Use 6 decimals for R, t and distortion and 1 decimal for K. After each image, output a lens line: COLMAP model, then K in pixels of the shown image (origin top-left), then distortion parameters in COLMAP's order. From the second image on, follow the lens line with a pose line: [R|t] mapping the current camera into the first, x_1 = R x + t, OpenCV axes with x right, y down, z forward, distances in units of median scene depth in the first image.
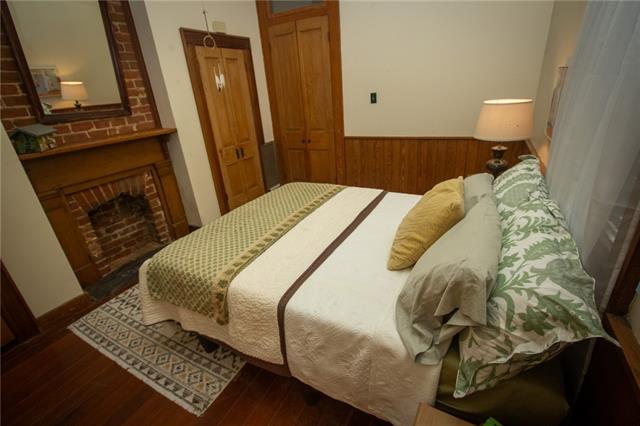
lens RADIAL K [[295.0, 0, 319.9], [0, 295.0, 210.2], [0, 0, 1]] dist [-0.015382, 0.000495]
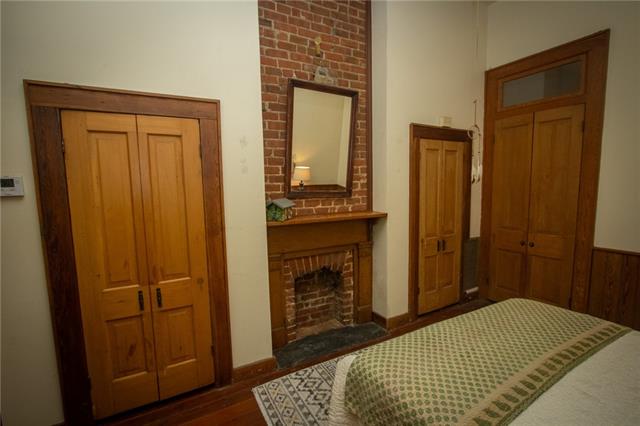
lens RADIAL K [[295.0, 0, 329.8], [0, 295.0, 211.6], [0, 0, 1]] dist [-0.015382, 0.000495]
pose [[0.857598, 0.104225, -0.503650, -0.151964], [-0.238351, 0.948287, -0.209619, -0.027584], [0.455757, 0.299814, 0.838091, 0.068100]]
